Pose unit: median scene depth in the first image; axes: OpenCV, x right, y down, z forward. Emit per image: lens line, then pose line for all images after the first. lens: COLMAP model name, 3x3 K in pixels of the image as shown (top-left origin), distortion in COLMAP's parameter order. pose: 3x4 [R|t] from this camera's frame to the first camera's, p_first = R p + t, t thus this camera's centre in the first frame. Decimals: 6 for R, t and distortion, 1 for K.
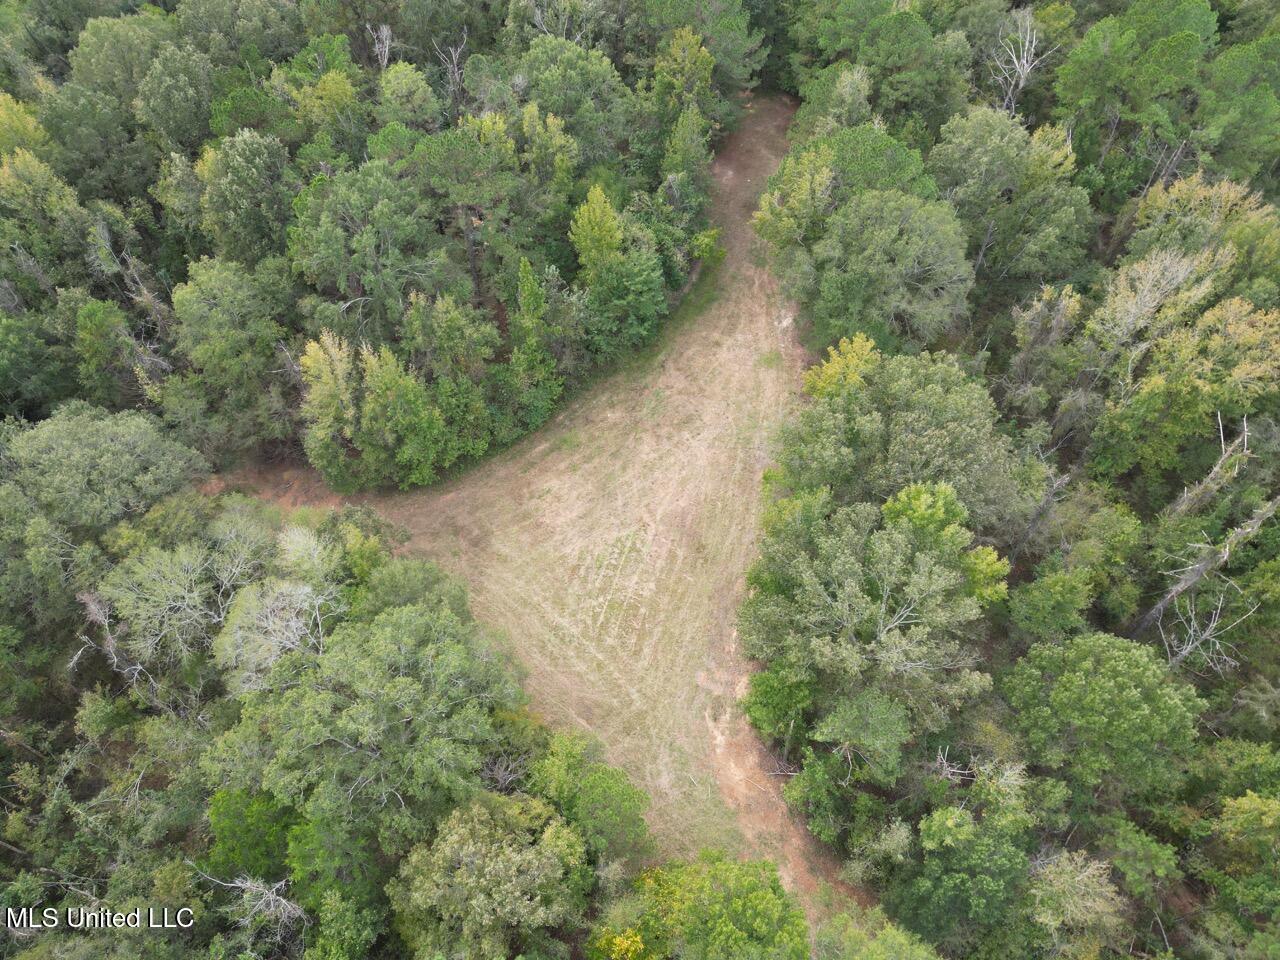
lens RADIAL K [[902.4, 0, 642.3], [0, 902.4, 475.1], [0, 0, 1]] dist [0.004385, 0.005078]
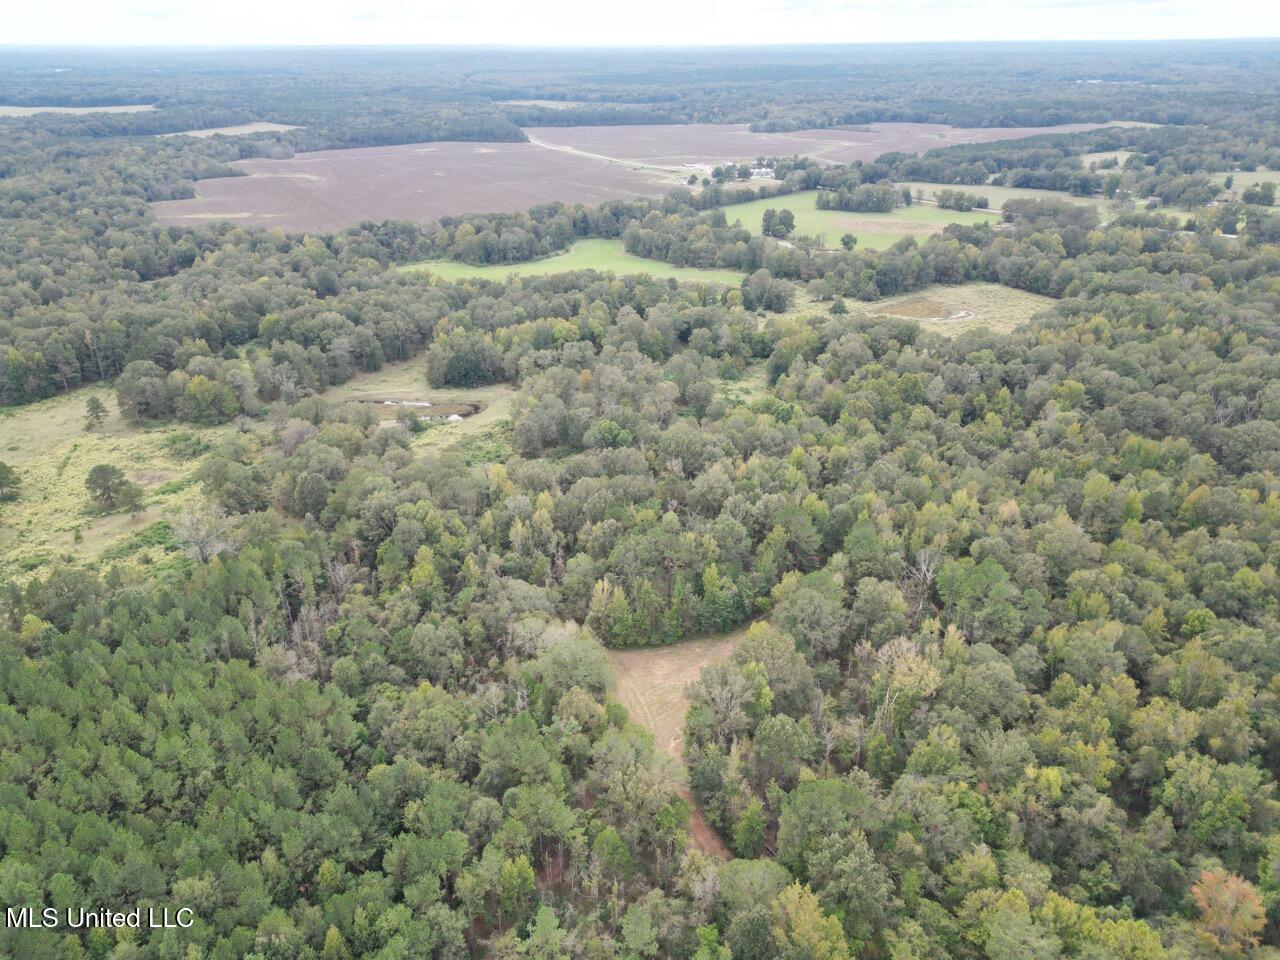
lens RADIAL K [[902.4, 0, 639.3], [0, 902.4, 480.1], [0, 0, 1]] dist [0.004385, 0.005078]
pose [[0.880621, 0.200354, -0.429377, 0.830457], [-0.385319, 0.830190, -0.402881, 0.629712], [0.275746, 0.520233, 0.808283, -1.343009]]
